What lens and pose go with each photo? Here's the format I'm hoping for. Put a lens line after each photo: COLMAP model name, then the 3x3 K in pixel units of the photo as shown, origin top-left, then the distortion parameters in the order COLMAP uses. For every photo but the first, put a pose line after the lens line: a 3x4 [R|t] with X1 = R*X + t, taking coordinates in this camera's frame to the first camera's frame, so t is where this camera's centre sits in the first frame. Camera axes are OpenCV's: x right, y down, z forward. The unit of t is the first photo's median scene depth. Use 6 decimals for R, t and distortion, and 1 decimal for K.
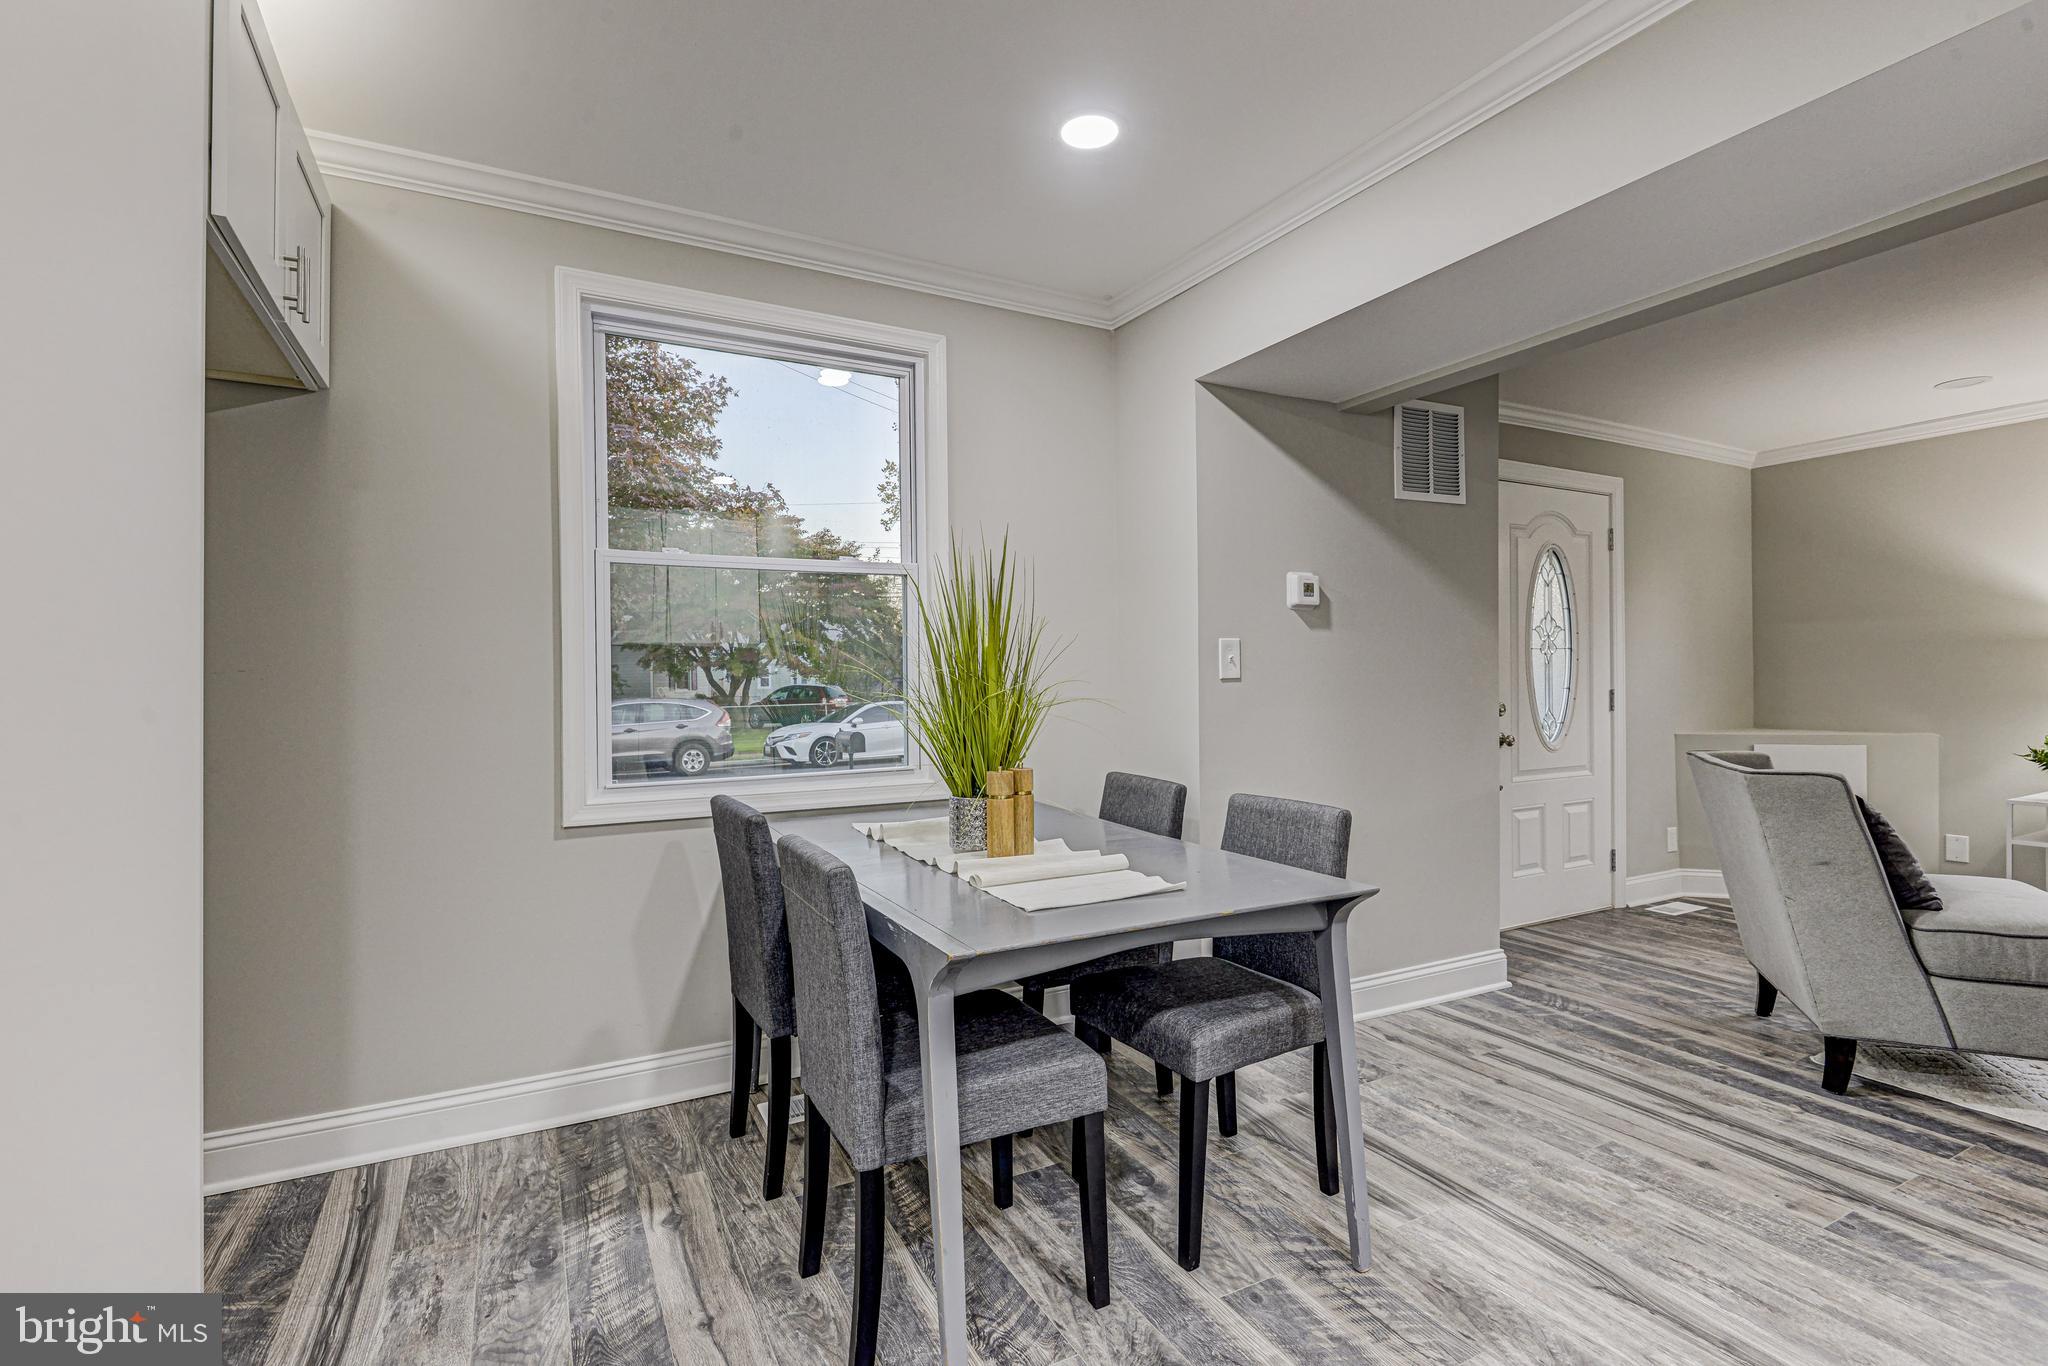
lens RADIAL K [[927.6, 0, 1002.2], [0, 927.6, 677.1], [0, 0, 1]] dist [0.004654, -0.008942]
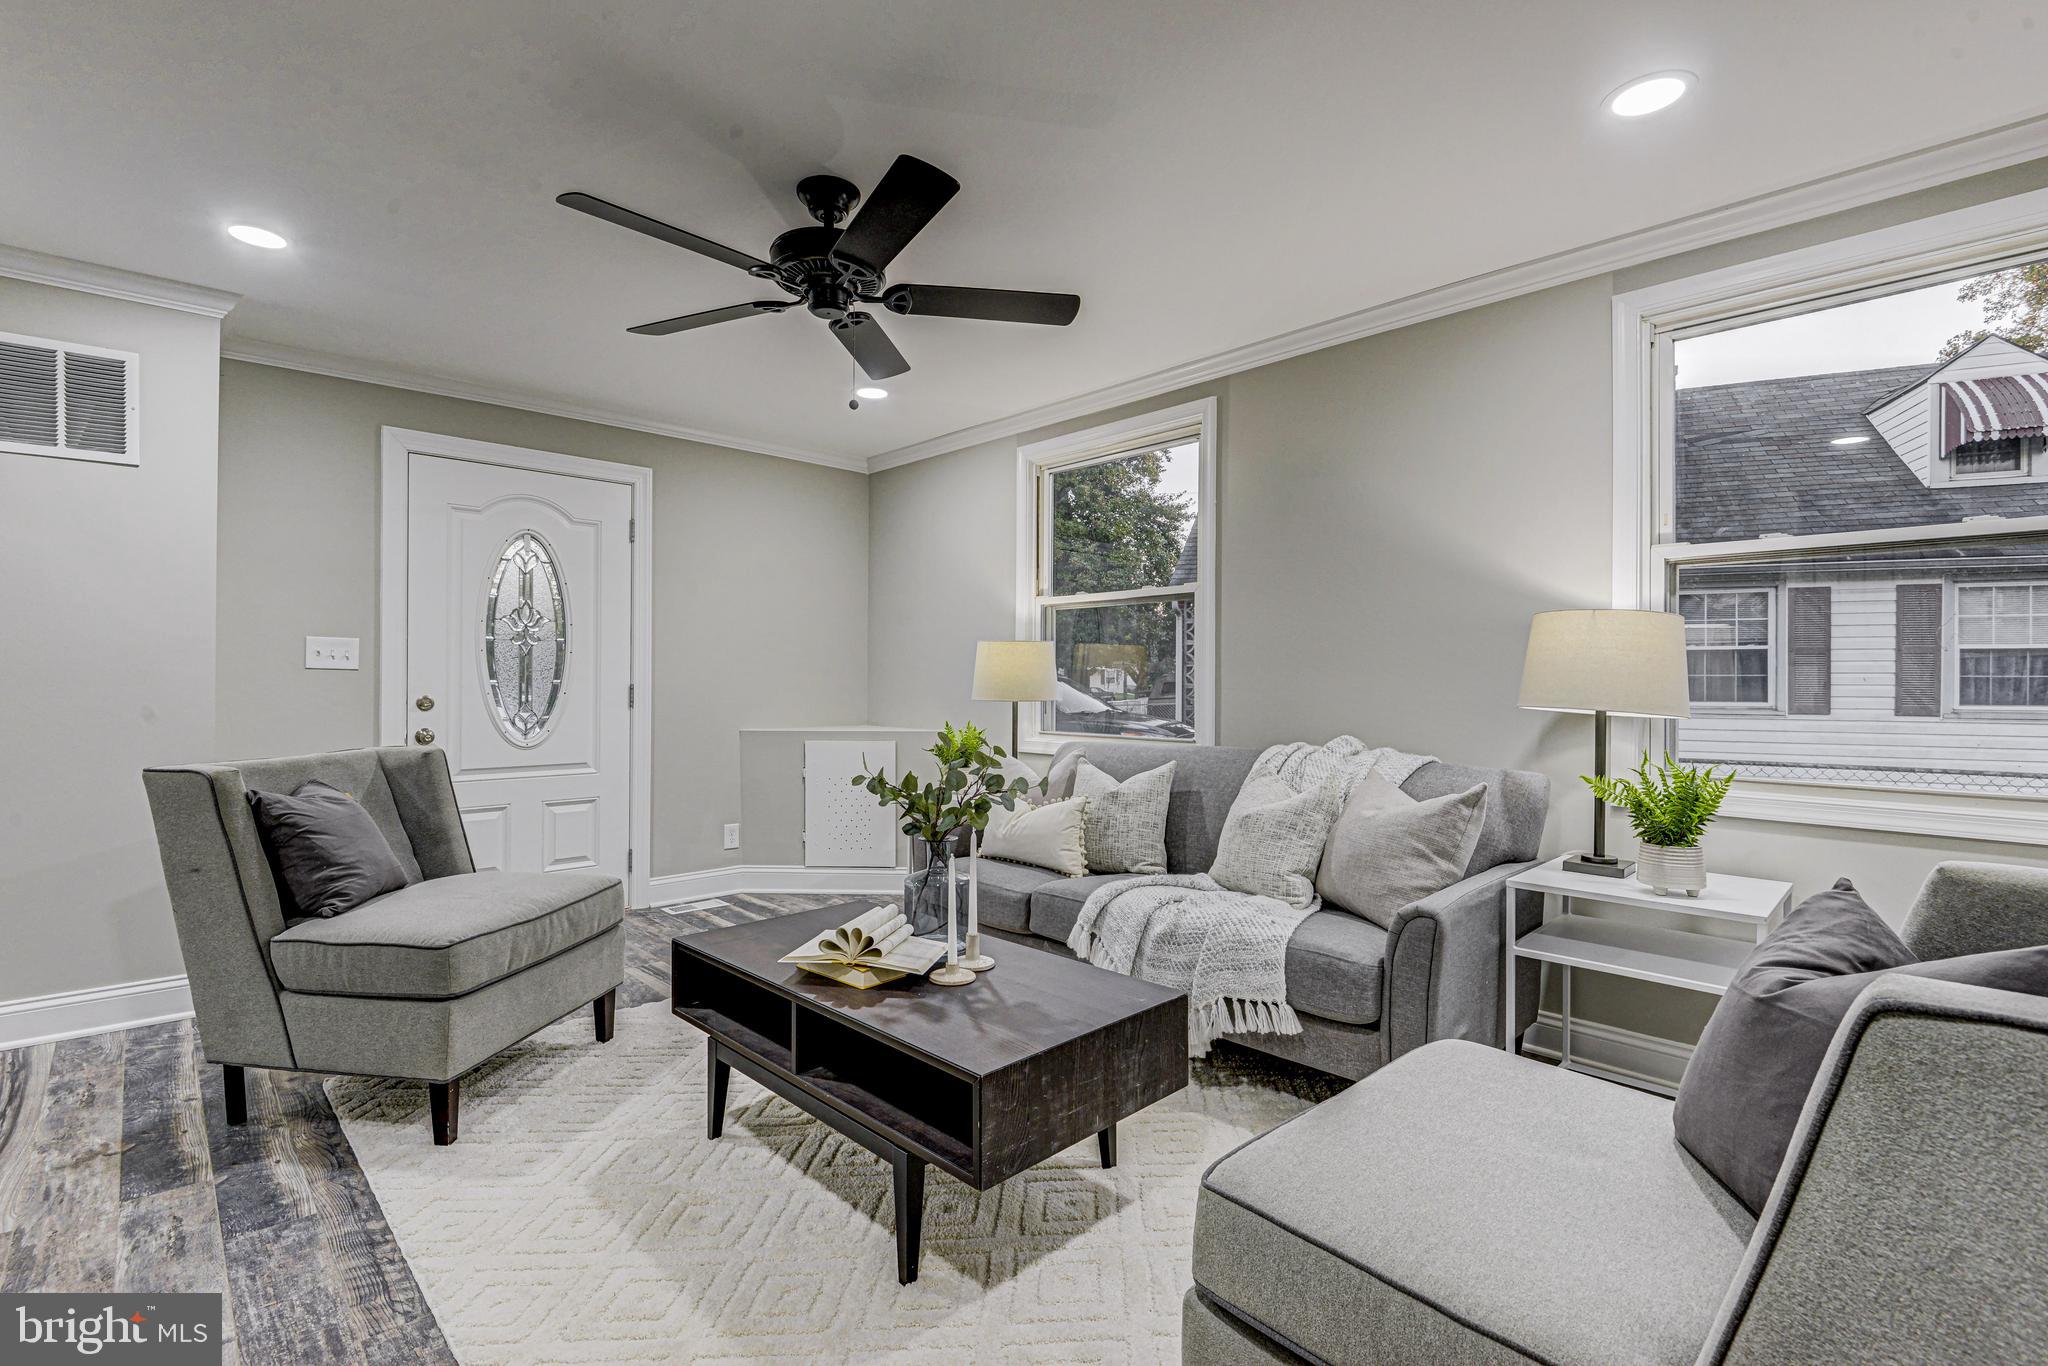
lens RADIAL K [[918.4, 0, 1024.0], [0, 918.4, 683.0], [0, 0, 1]] dist [-0.016000, -0.000330]
pose [[0.957043, 0.011766, 0.289708, 1.400016], [-0.012956, 0.999914, 0.002191, 0.007998], [-0.289657, -0.005850, 0.957113, -0.069815]]
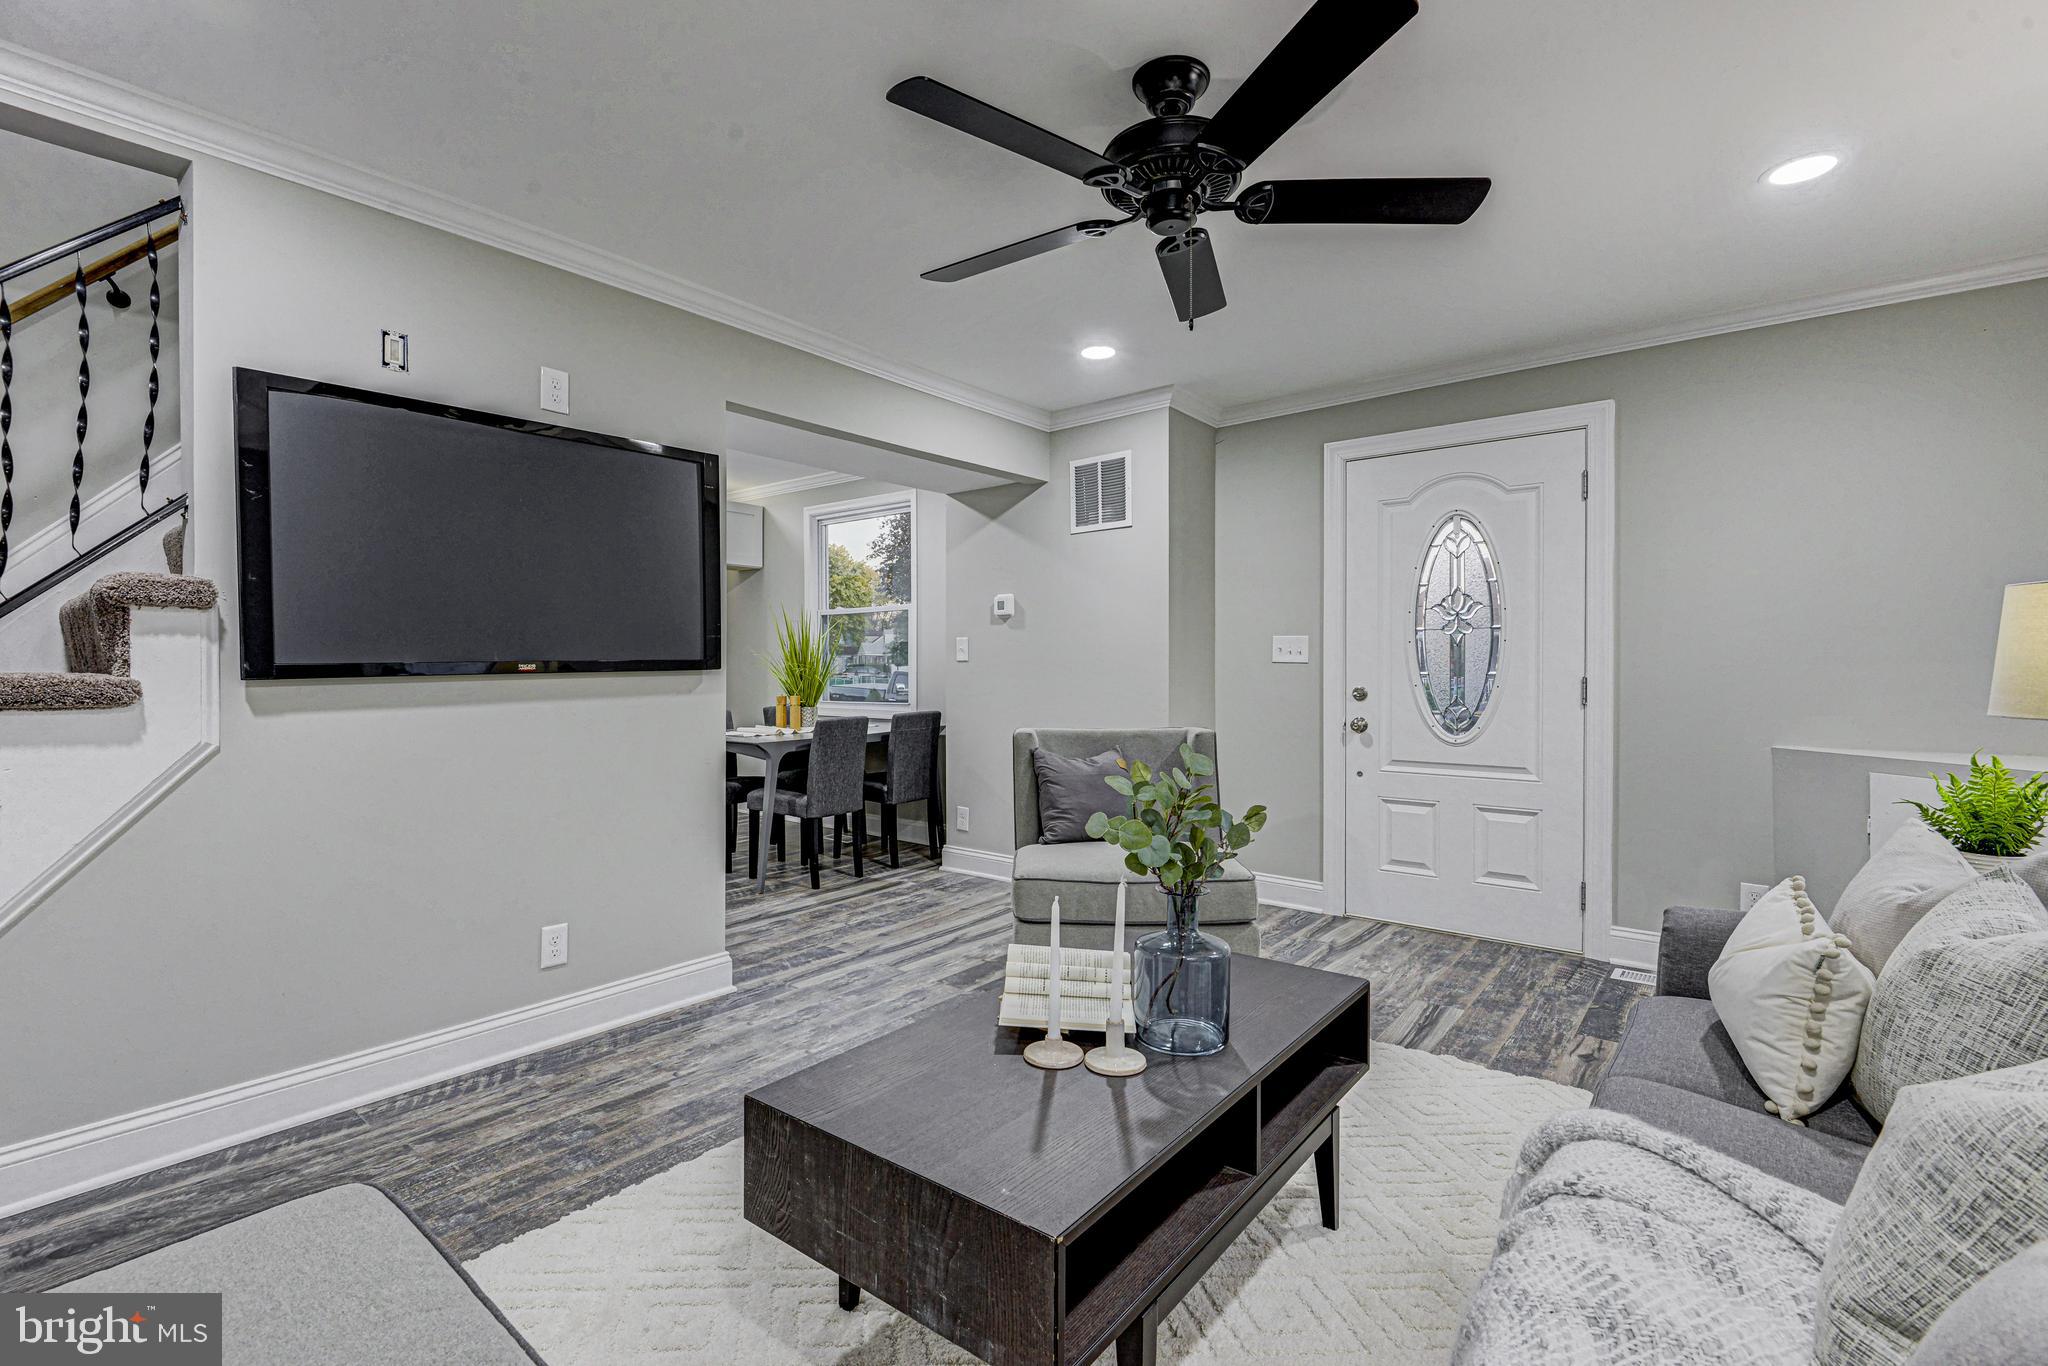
lens RADIAL K [[927.6, 0, 1002.2], [0, 927.6, 677.1], [0, 0, 1]] dist [0.004654, -0.008942]
pose [[0.394287, 0.016918, -0.918832, 2.141297], [-0.002785, 0.999848, 0.017214, 0.001920], [0.918983, -0.004229, 0.394274, 0.440765]]
